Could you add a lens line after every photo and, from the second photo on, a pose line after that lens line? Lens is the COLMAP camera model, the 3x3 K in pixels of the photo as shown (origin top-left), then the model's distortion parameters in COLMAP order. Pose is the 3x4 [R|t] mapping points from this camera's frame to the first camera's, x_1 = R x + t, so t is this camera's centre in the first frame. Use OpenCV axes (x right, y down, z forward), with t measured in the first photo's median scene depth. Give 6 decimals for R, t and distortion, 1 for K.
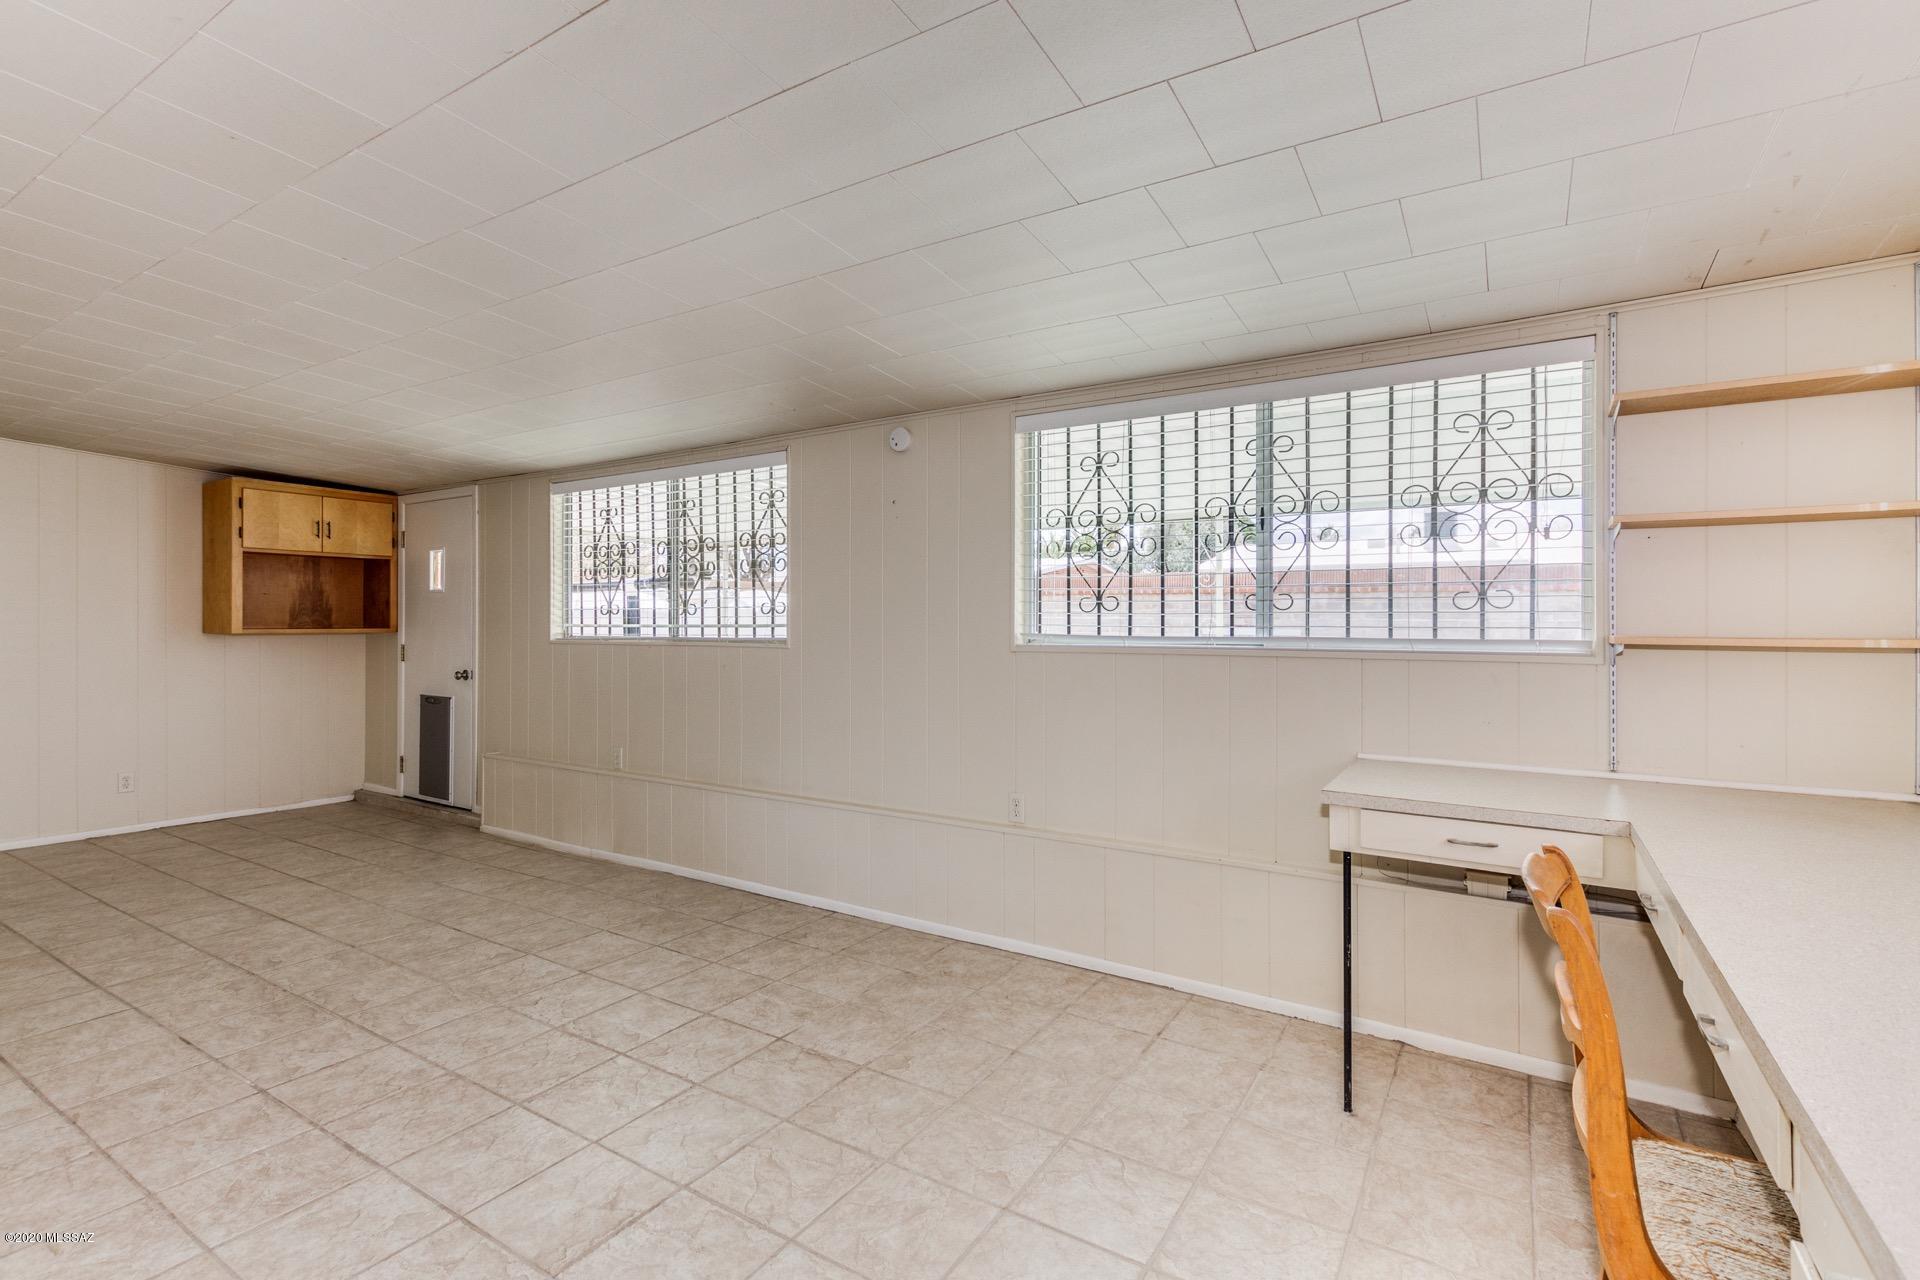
lens RADIAL K [[882.9, 0, 949.4], [0, 882.9, 627.3], [0, 0, 1]] dist [0.018386, 0.000635]
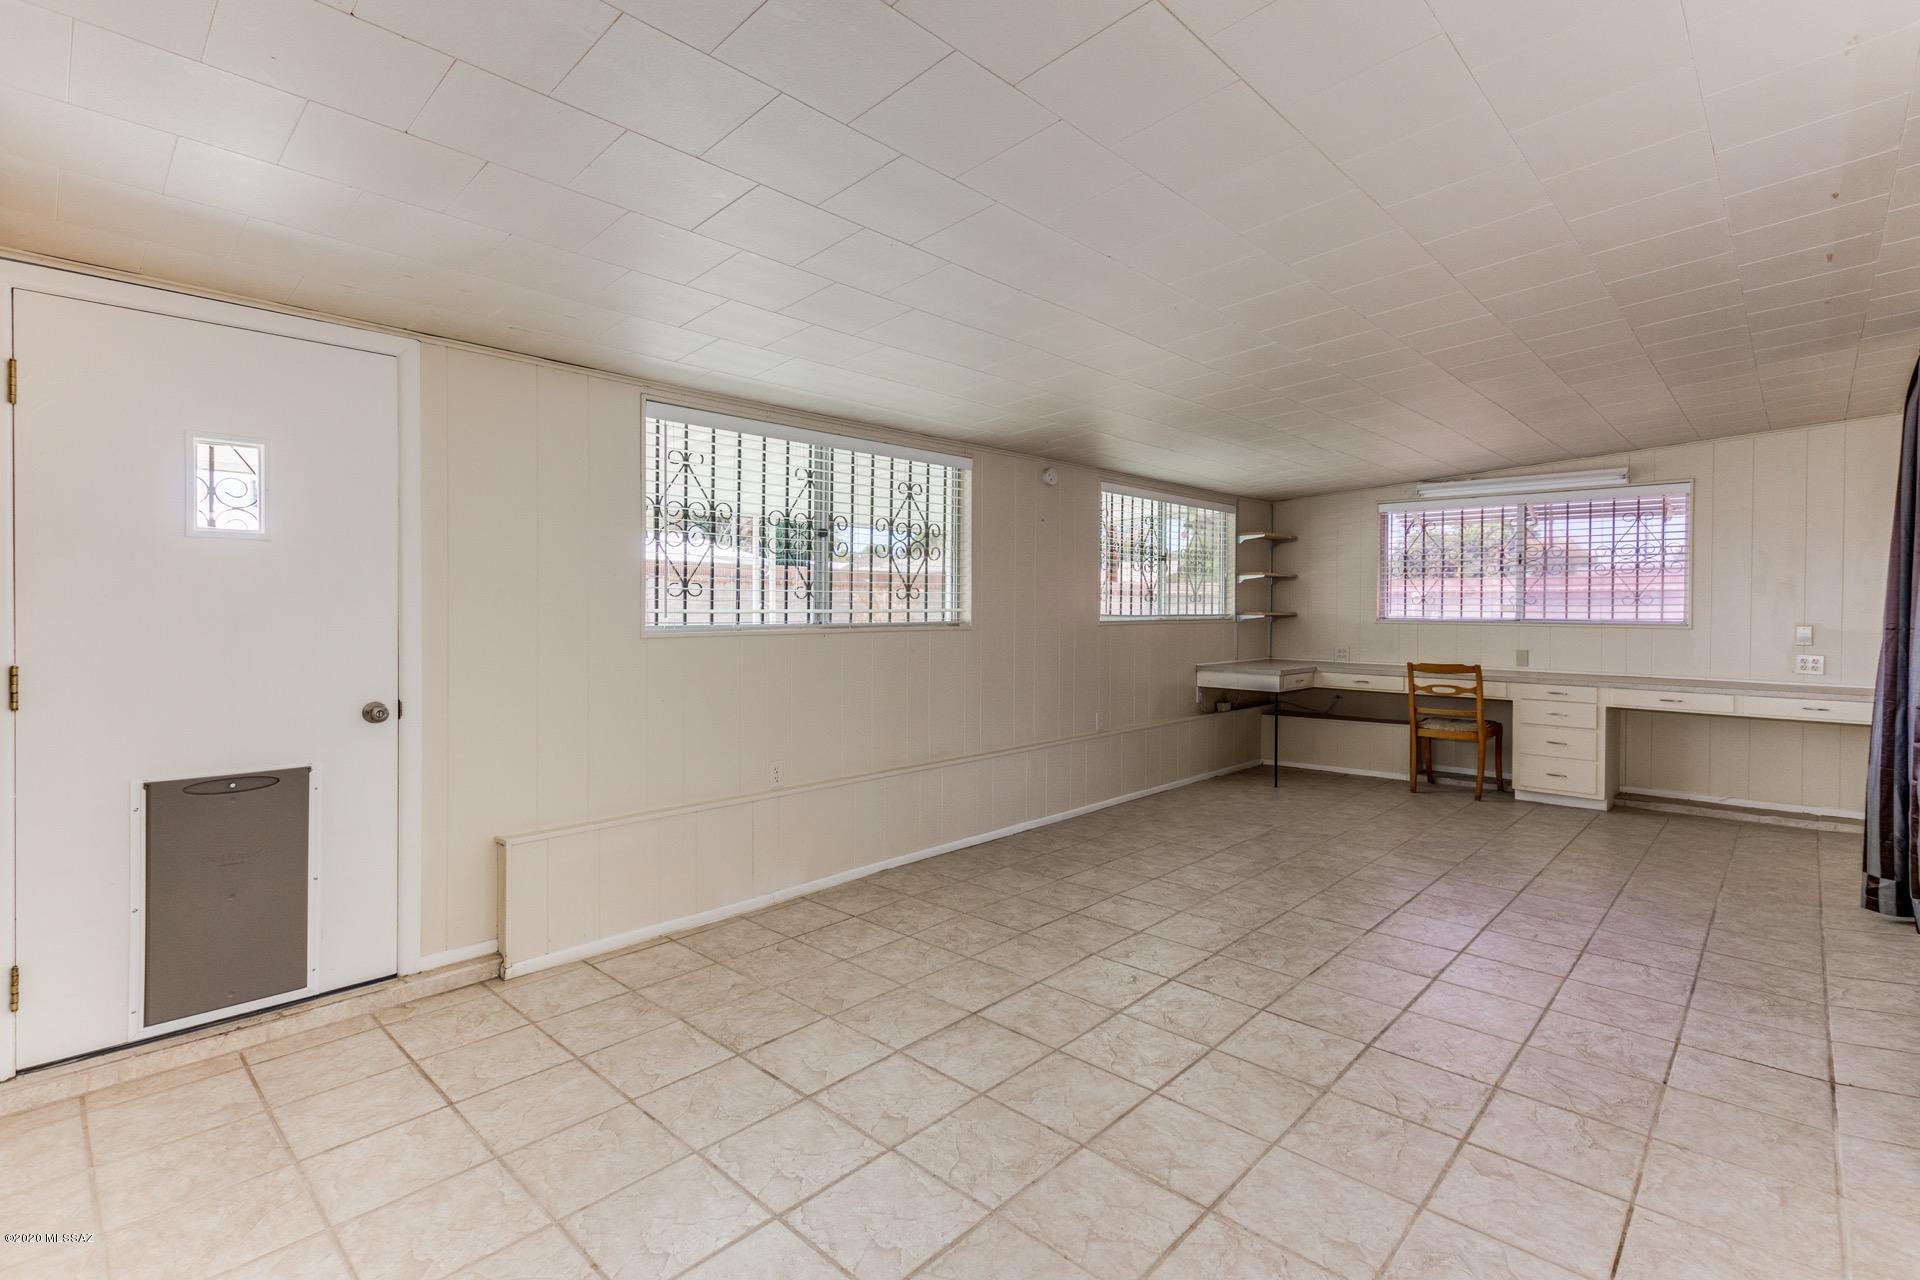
lens RADIAL K [[882.9, 0, 950.3], [0, 882.9, 625.4], [0, 0, 1]] dist [0.018386, 0.000635]
pose [[0.189650, -0.014645, 0.981743, -1.226913], [0.008213, 0.999877, 0.013329, 0.002487], [-0.981817, 0.005535, 0.189747, 0.745921]]
